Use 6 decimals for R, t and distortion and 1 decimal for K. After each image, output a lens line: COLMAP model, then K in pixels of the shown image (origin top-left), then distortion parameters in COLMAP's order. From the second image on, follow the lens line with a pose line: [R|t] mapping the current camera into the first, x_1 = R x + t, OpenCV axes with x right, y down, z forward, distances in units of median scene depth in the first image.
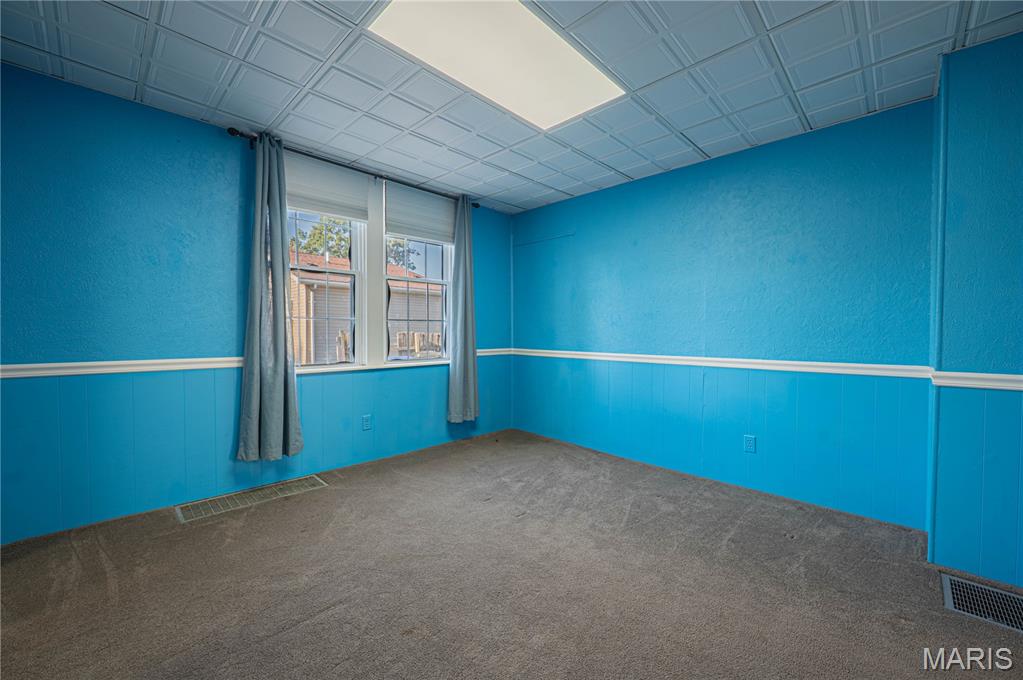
lens RADIAL K [[404.1, 0, 498.3], [0, 404.1, 332.9], [0, 0, 1]] dist [-0.000856, -0.000136]
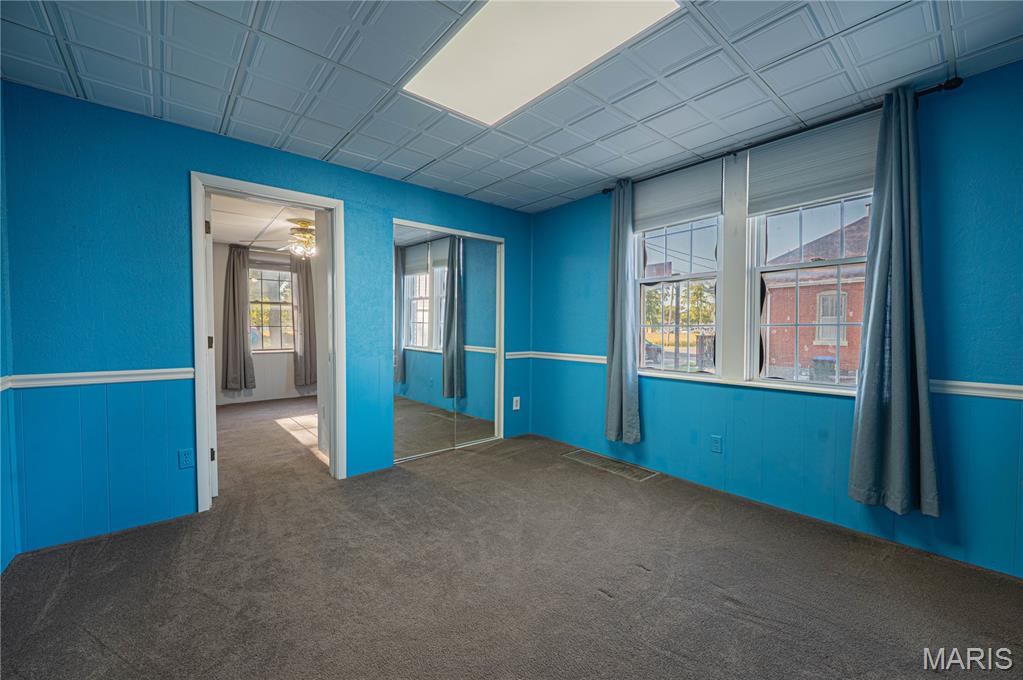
lens RADIAL K [[404.1, 0, 498.3], [0, 404.1, 332.9], [0, 0, 1]] dist [-0.000856, -0.000136]
pose [[-0.104954, -0.010677, -0.994420, 0.681054], [-0.025657, 0.999639, -0.008025, 0.003580], [0.994146, 0.024671, -0.105190, 0.725172]]
